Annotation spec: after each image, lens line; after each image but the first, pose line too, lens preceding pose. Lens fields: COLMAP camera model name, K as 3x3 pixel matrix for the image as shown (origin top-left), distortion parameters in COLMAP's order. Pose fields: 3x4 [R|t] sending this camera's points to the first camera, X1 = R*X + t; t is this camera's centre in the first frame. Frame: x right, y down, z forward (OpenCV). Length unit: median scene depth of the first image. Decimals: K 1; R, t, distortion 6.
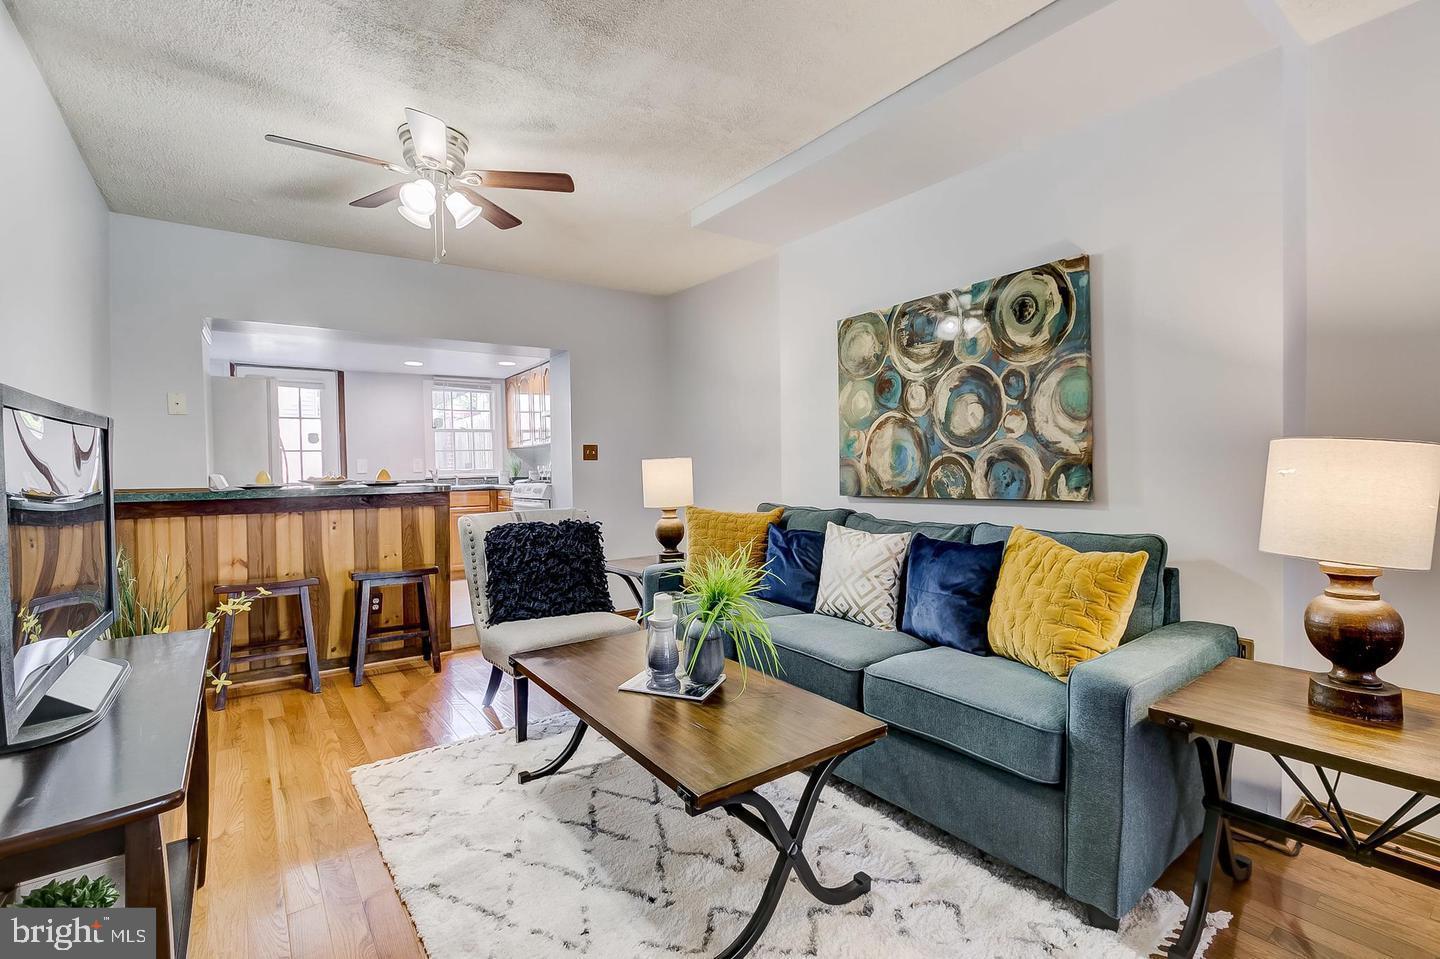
lens RADIAL K [[653.2, 0, 718.2], [0, 653.2, 481.2], [0, 0, 1]] dist [0.003116, -0.001338]
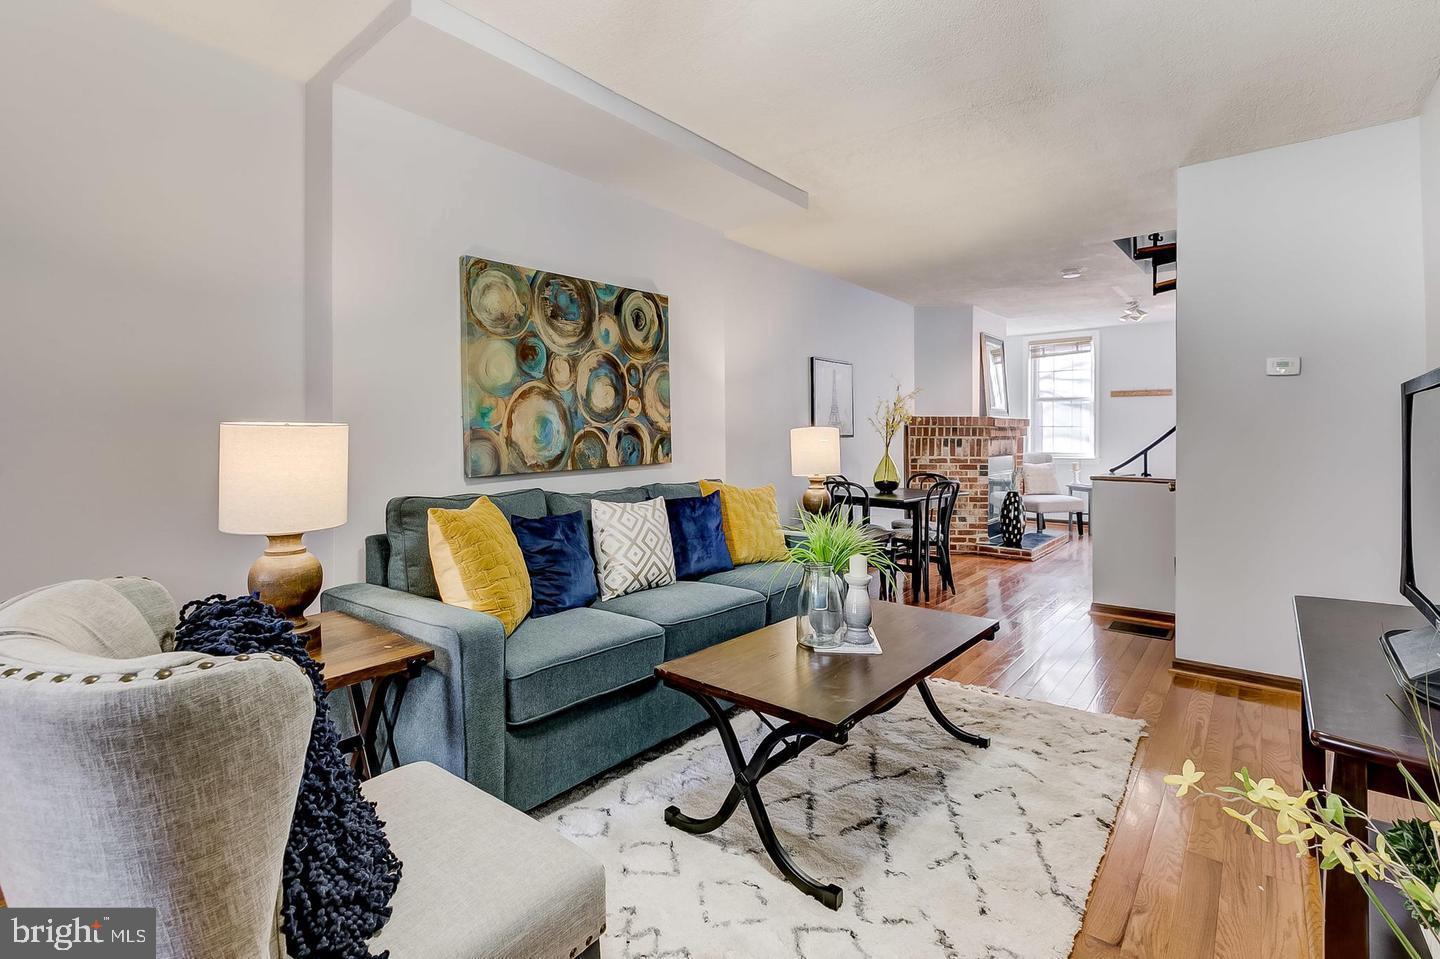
lens RADIAL K [[653.2, 0, 736.8], [0, 653.2, 435.0], [0, 0, 1]] dist [0.003116, -0.001338]
pose [[-0.253404, 0.010696, 0.967301, -0.756642], [0.031583, 0.999497, -0.002779, -0.019056], [-0.966845, 0.029846, -0.253614, 1.019413]]
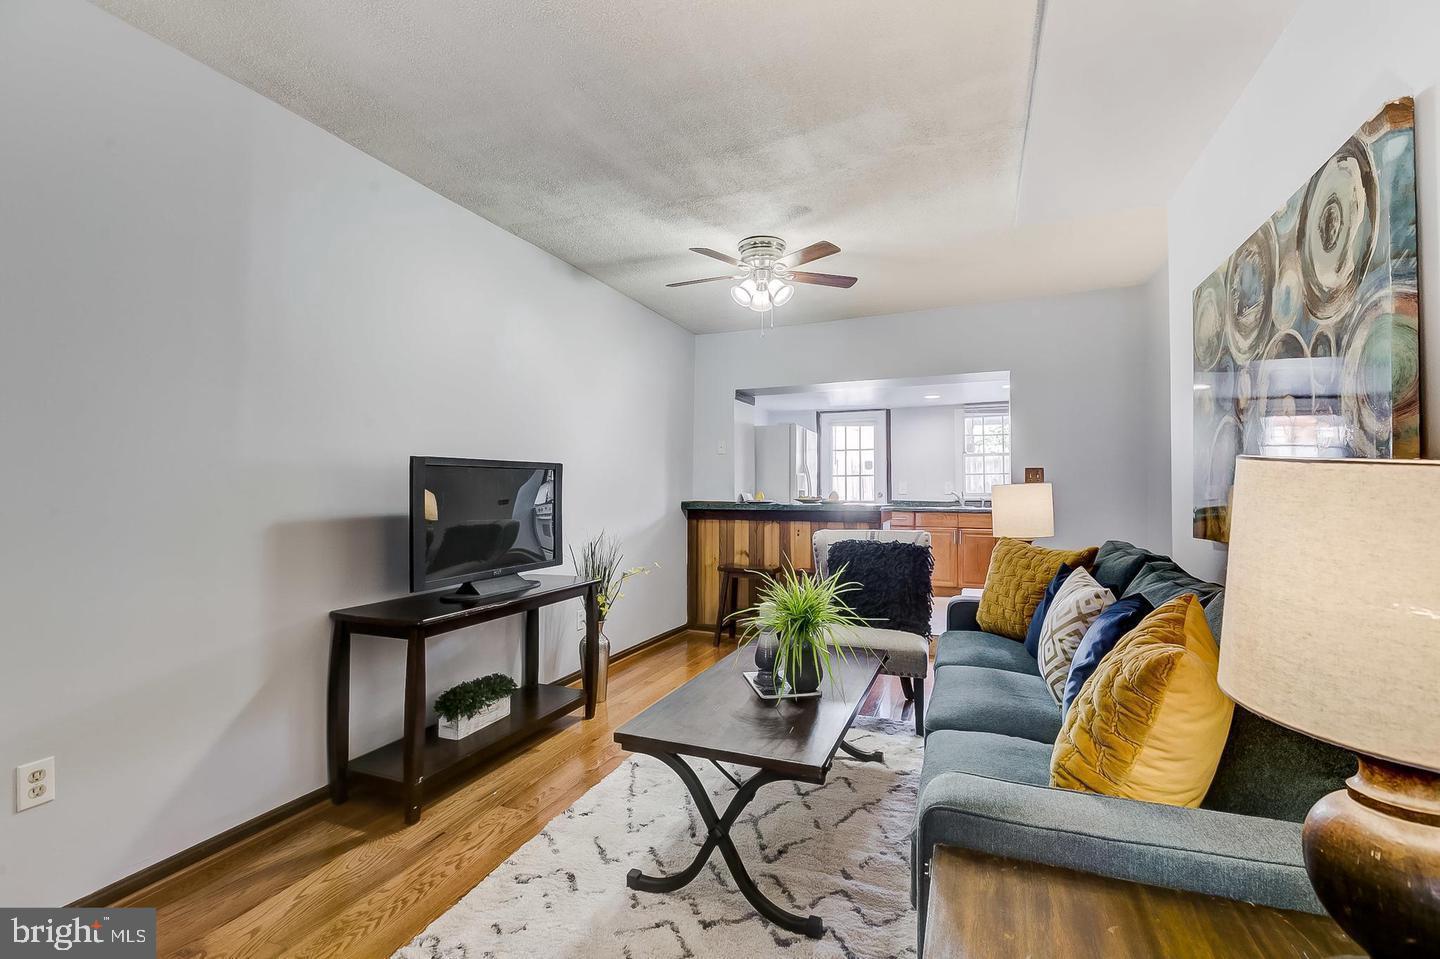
lens RADIAL K [[653.2, 0, 718.0], [0, 653.2, 478.3], [0, 0, 1]] dist [0.003116, -0.001338]
pose [[0.512401, -0.002923, -0.858741, 0.606506], [-0.028483, 0.999386, -0.020397, -0.014213], [0.858274, 0.034911, 0.512004, 0.227243]]
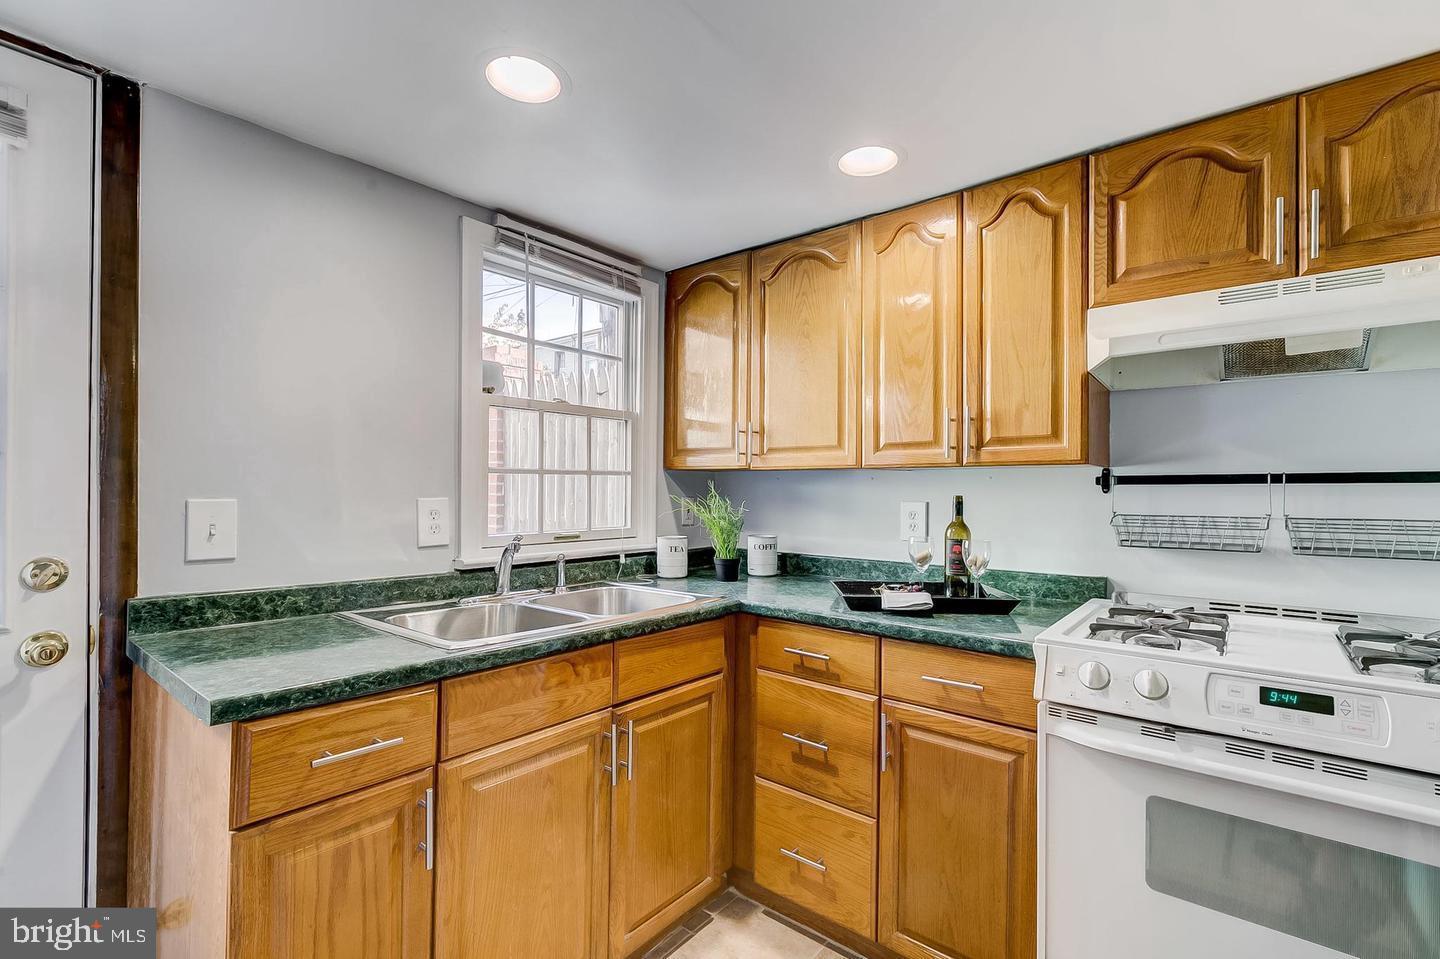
lens RADIAL K [[653.2, 0, 717.5], [0, 653.2, 486.1], [0, 0, 1]] dist [0.003116, -0.001338]
pose [[0.967742, 0.025471, 0.250651, -0.884985], [-0.015310, 0.998983, -0.042405, -0.063067], [-0.251476, 0.037200, 0.967148, 1.509540]]
